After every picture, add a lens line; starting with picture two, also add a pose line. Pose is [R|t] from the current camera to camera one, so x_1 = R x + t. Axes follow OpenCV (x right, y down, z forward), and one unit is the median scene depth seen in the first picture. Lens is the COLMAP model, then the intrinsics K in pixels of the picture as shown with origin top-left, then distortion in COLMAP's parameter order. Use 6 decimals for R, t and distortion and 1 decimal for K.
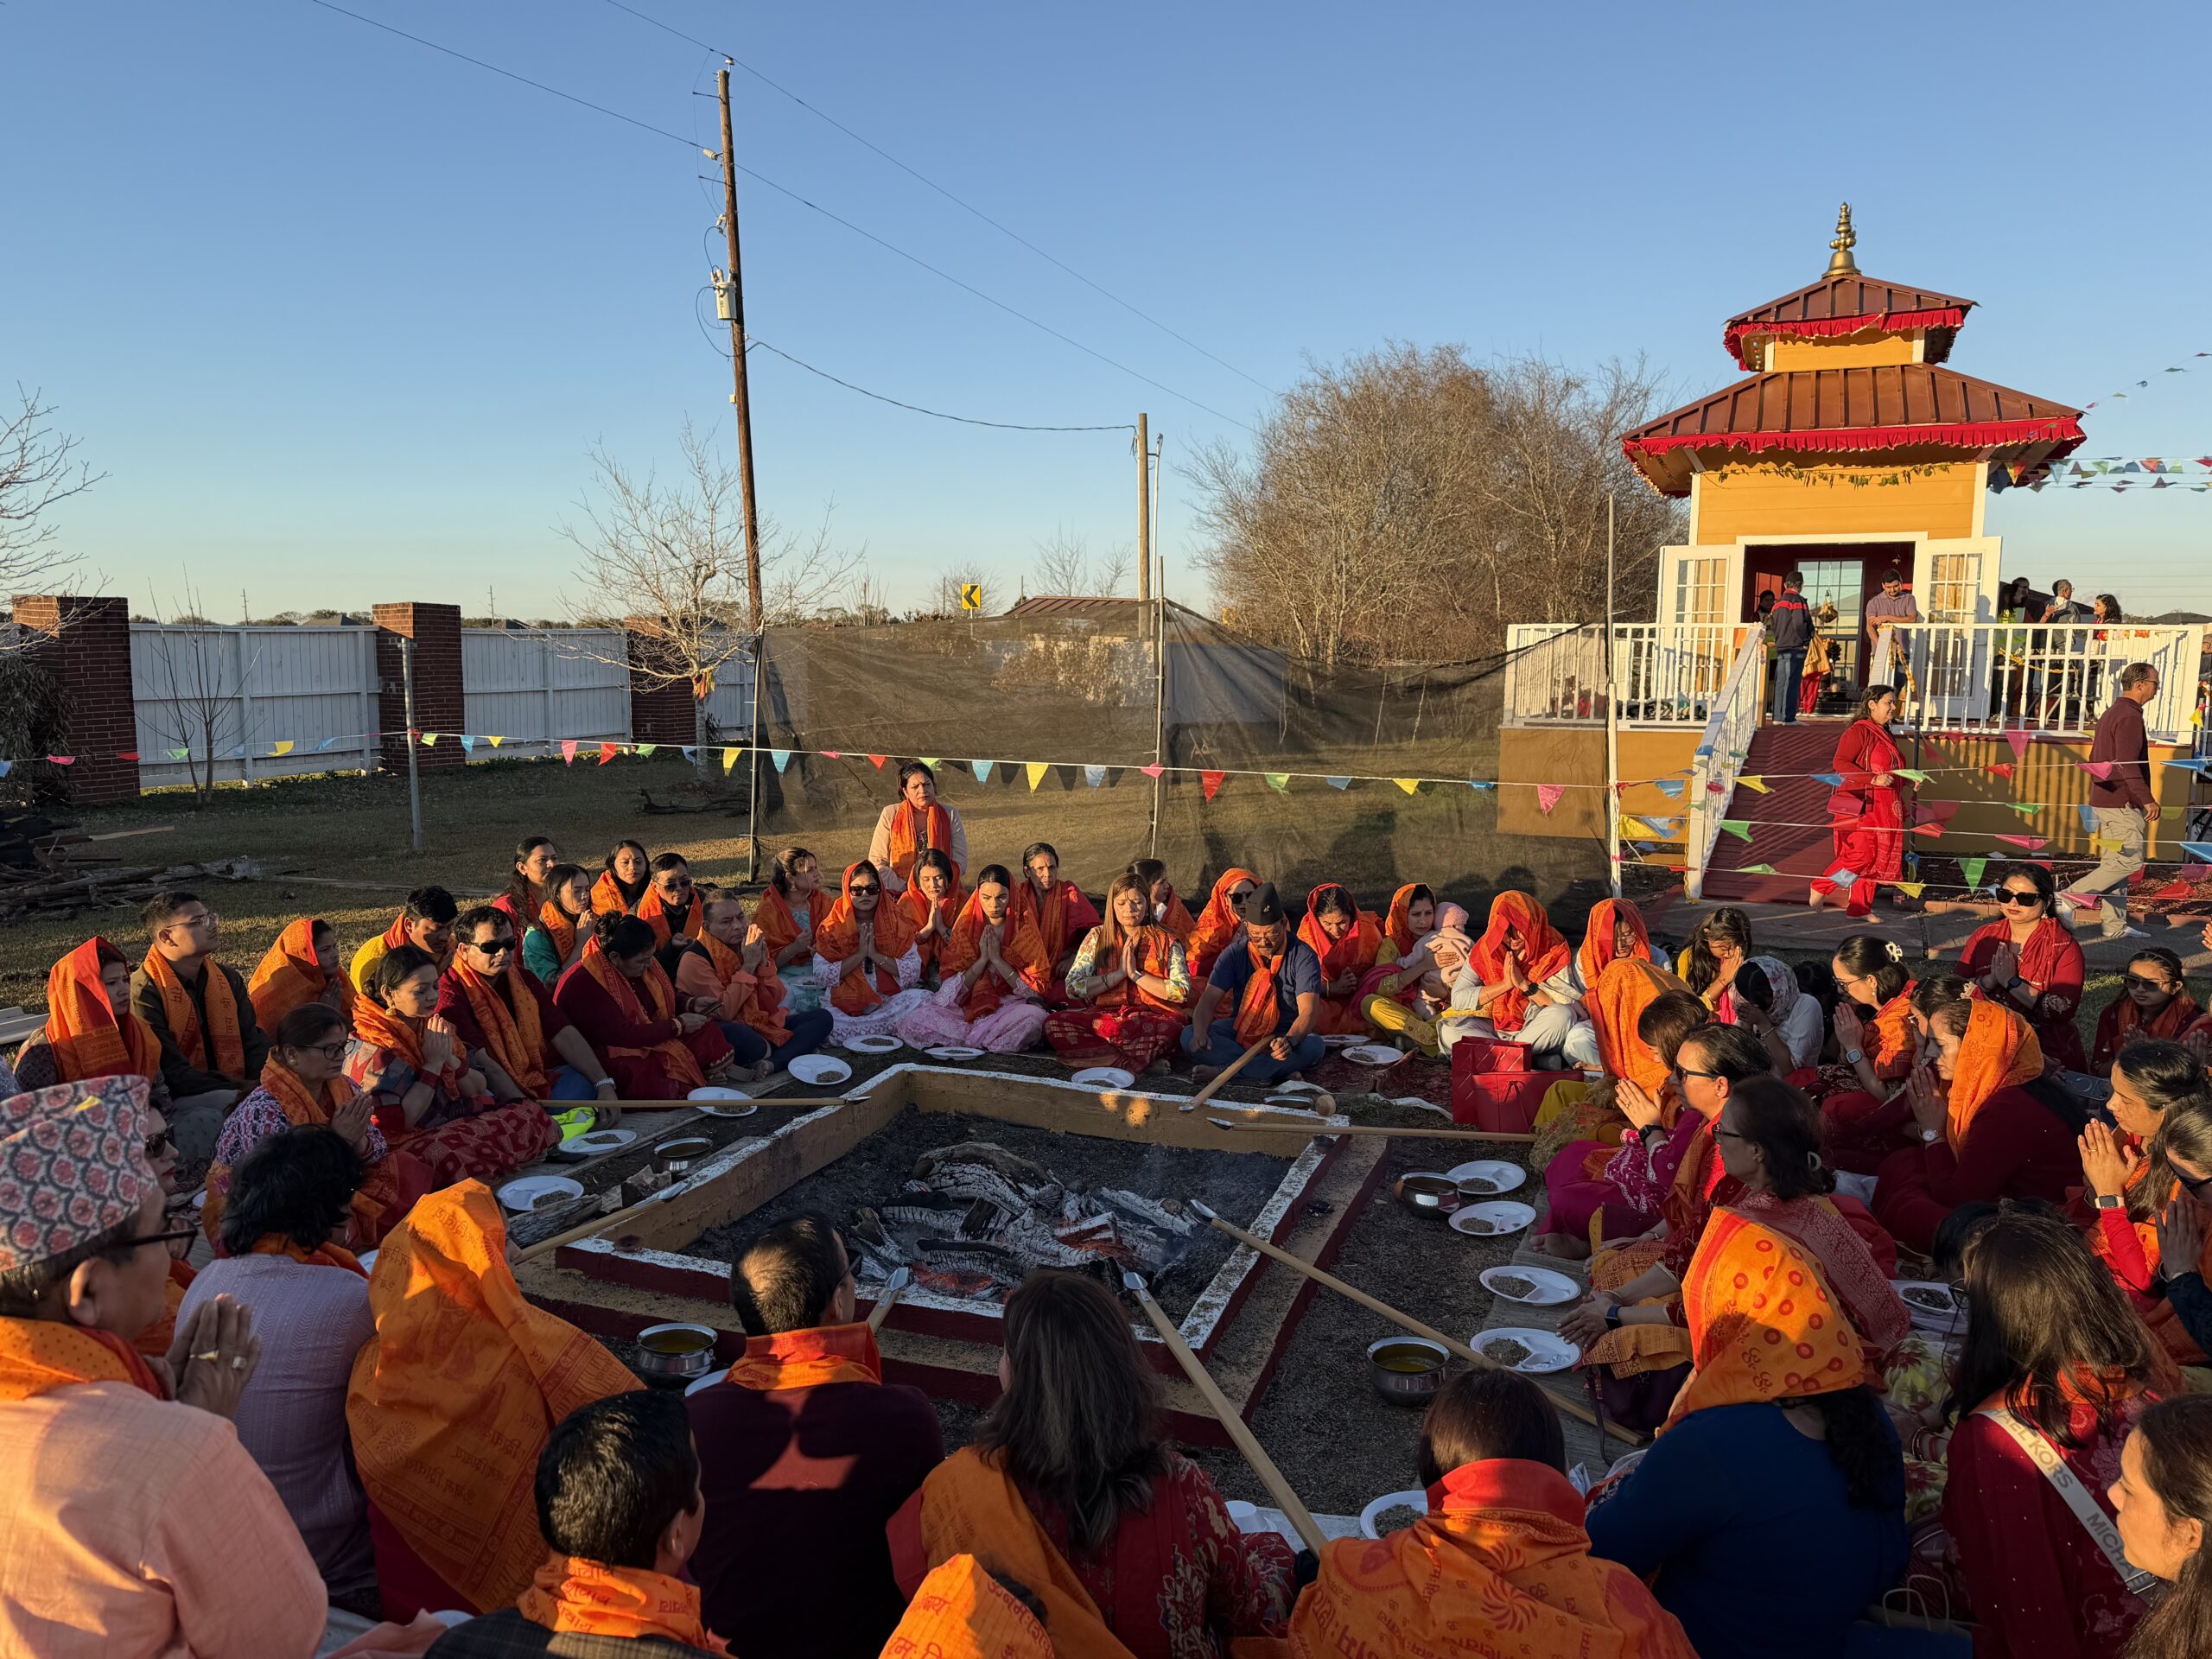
lens RADIAL K [[1551.7, 0, 1117.4], [0, 1551.7, 862.7], [0, 0, 1]] dist [0.057279, -0.065880]
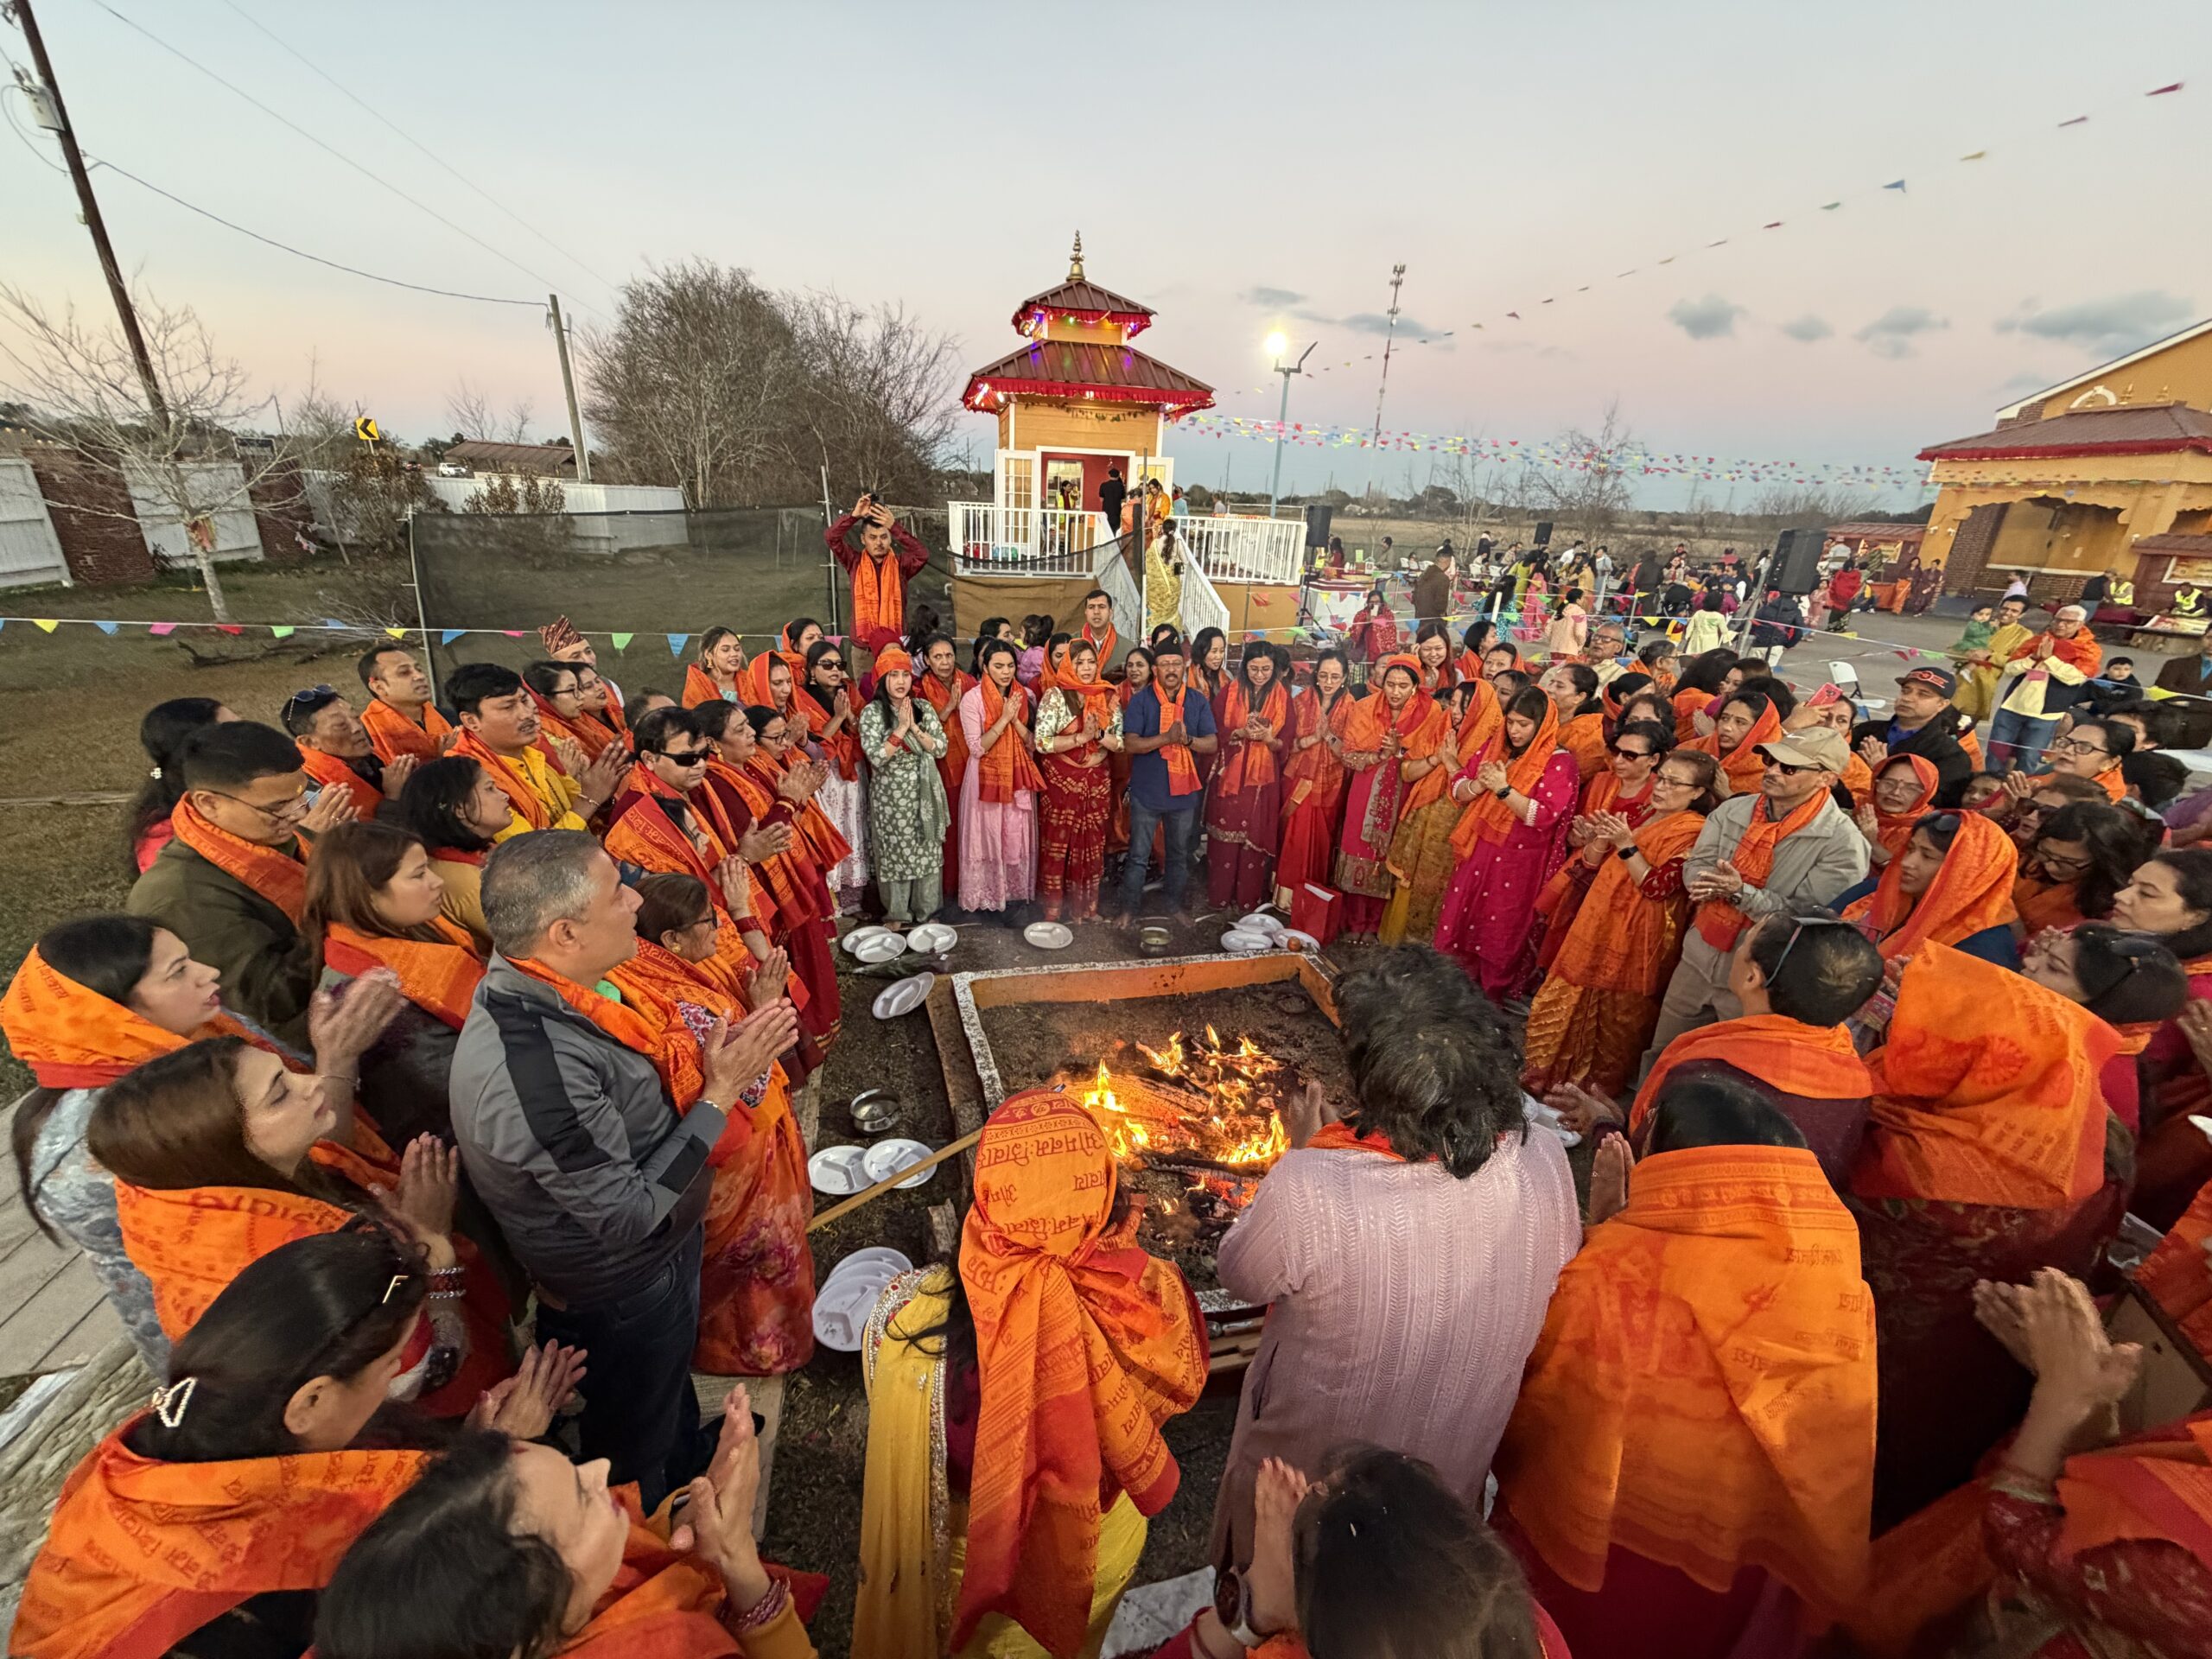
lens RADIAL K [[883.6, 0, 1099.4], [0, 883.6, 829.7], [0, 0, 1]] dist [0.000105, 0.000651]
pose [[0.823876, -0.173283, 0.539631, -0.119398], [0.038774, 0.967117, 0.251358, -0.043800], [-0.565443, -0.186164, 0.803503, 0.121180]]
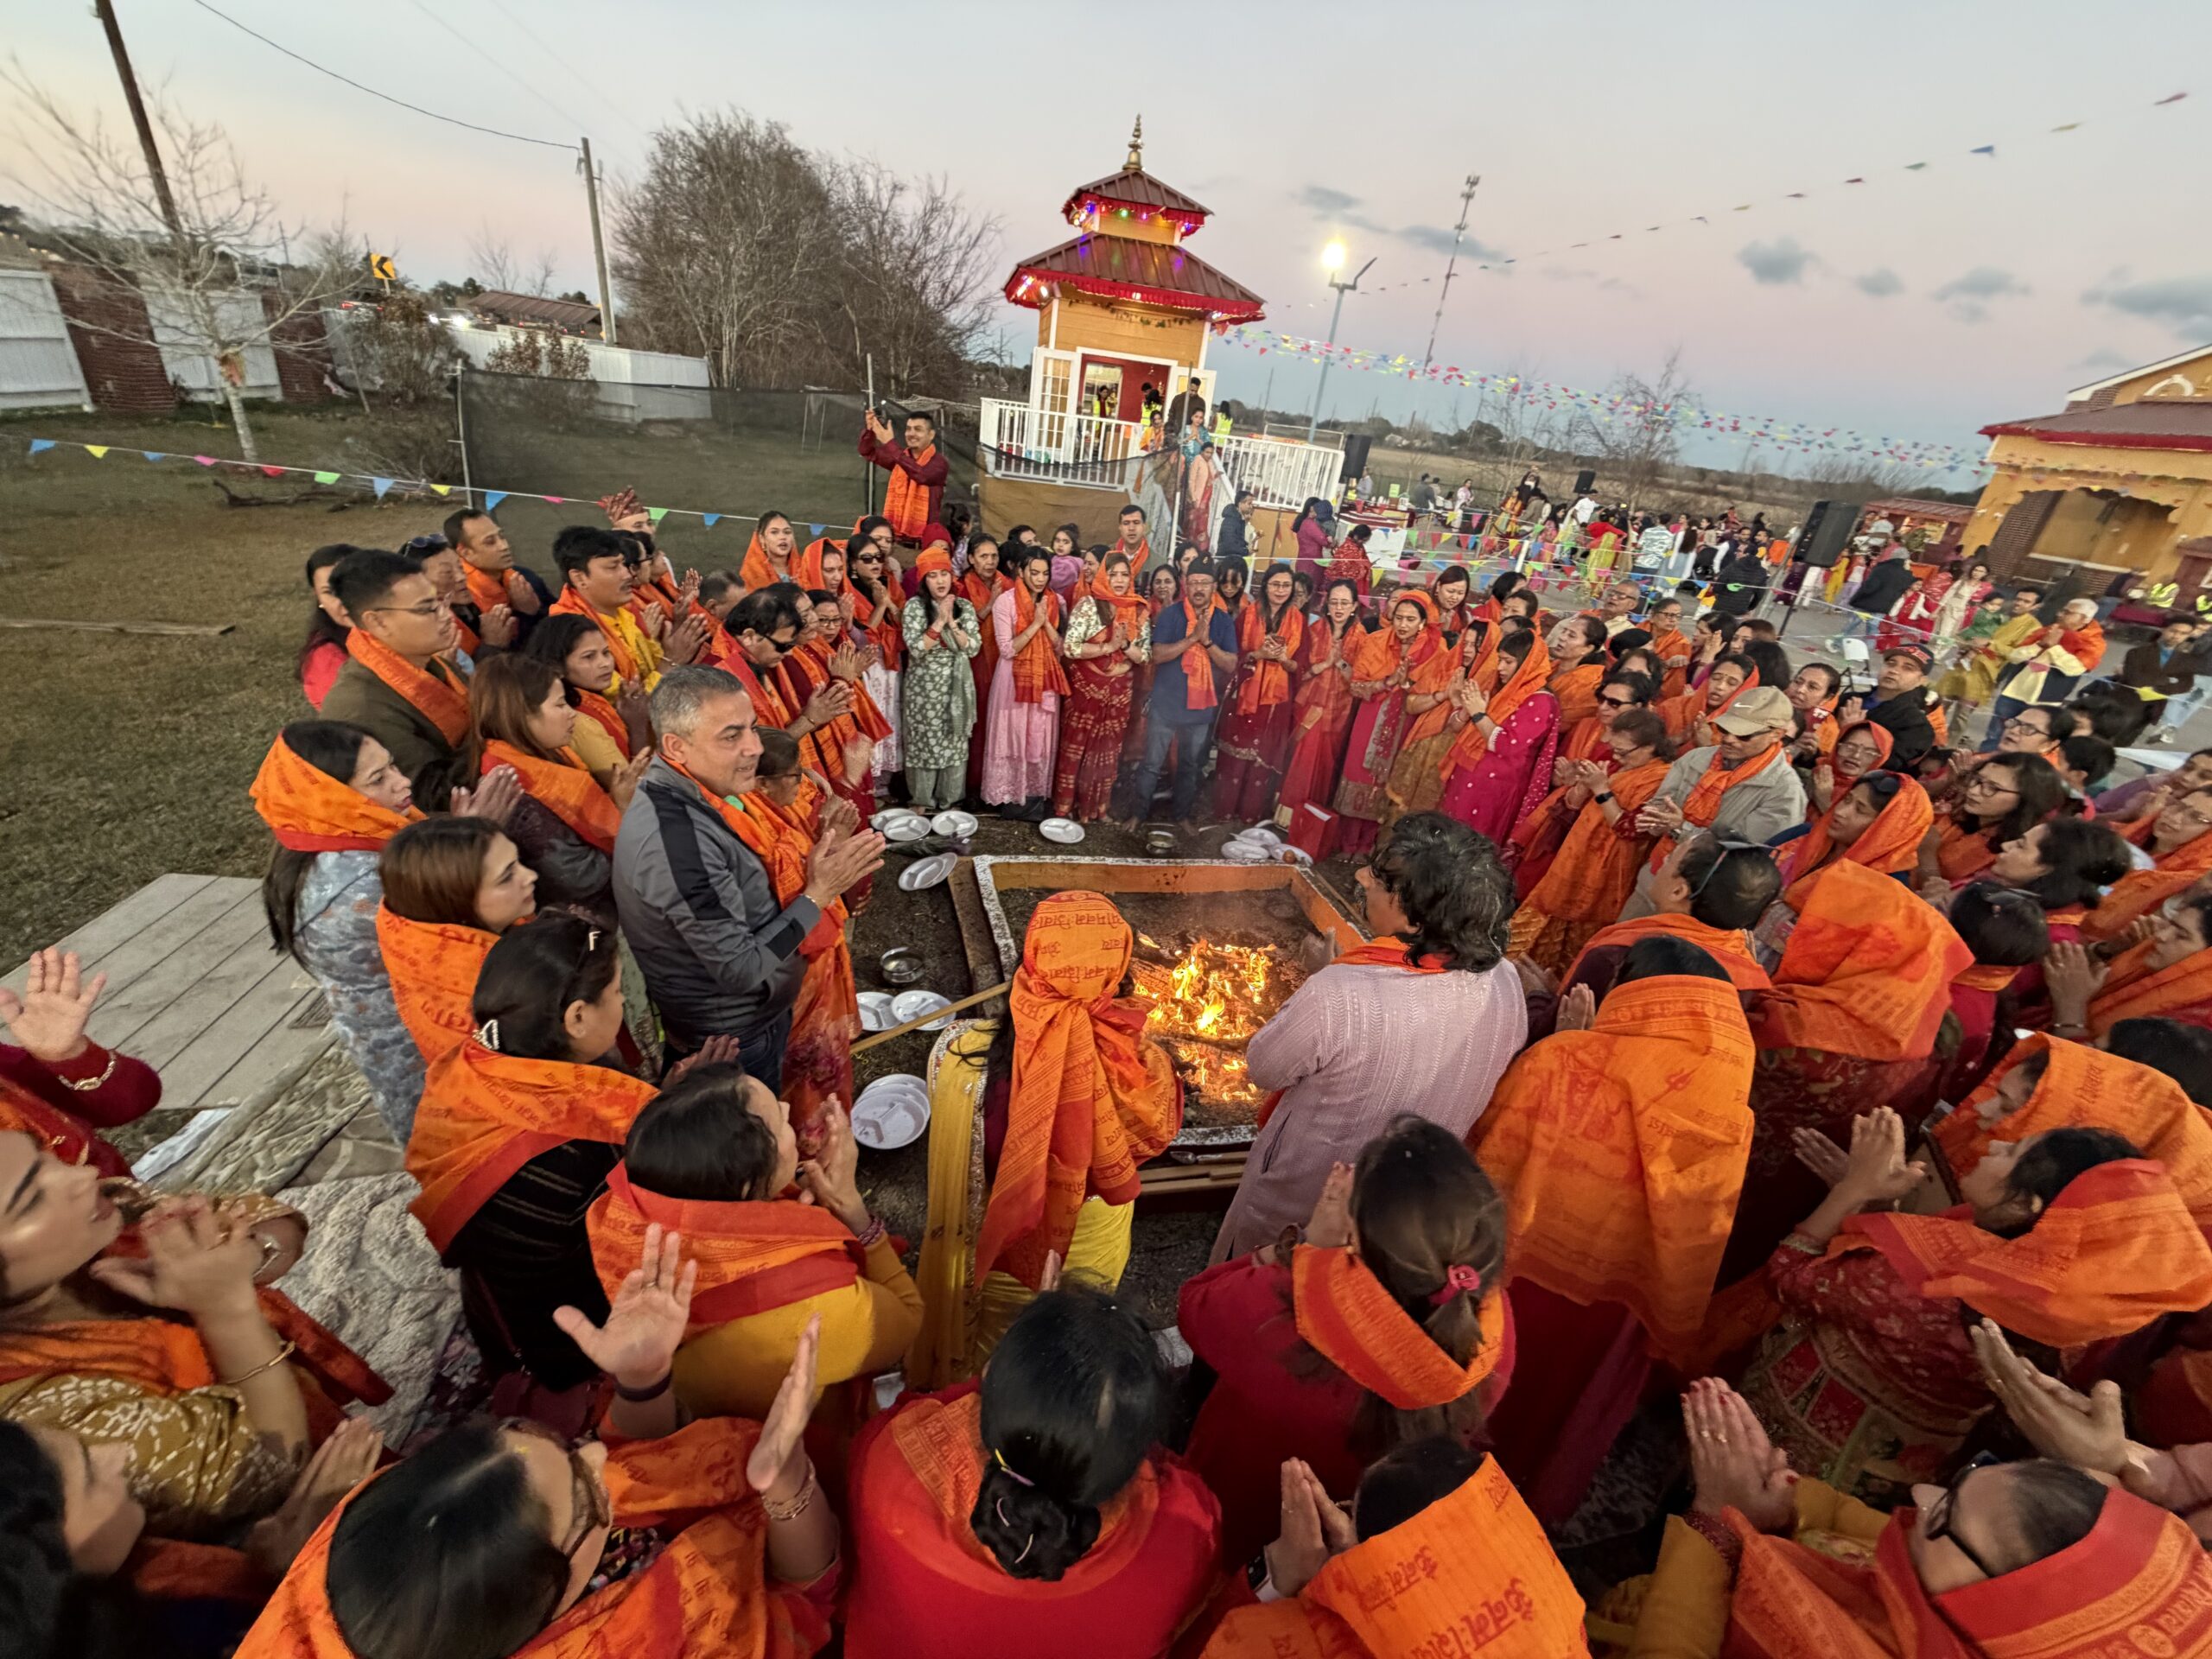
lens RADIAL K [[883.6, 0, 1099.3], [0, 883.6, 829.9], [0, 0, 1]] dist [0.000105, 0.000651]
pose [[0.838434, -0.151411, 0.523549, -0.131897], [-0.040960, 0.940412, 0.337562, -0.043902], [-0.543463, -0.304468, 0.782271, 0.109245]]
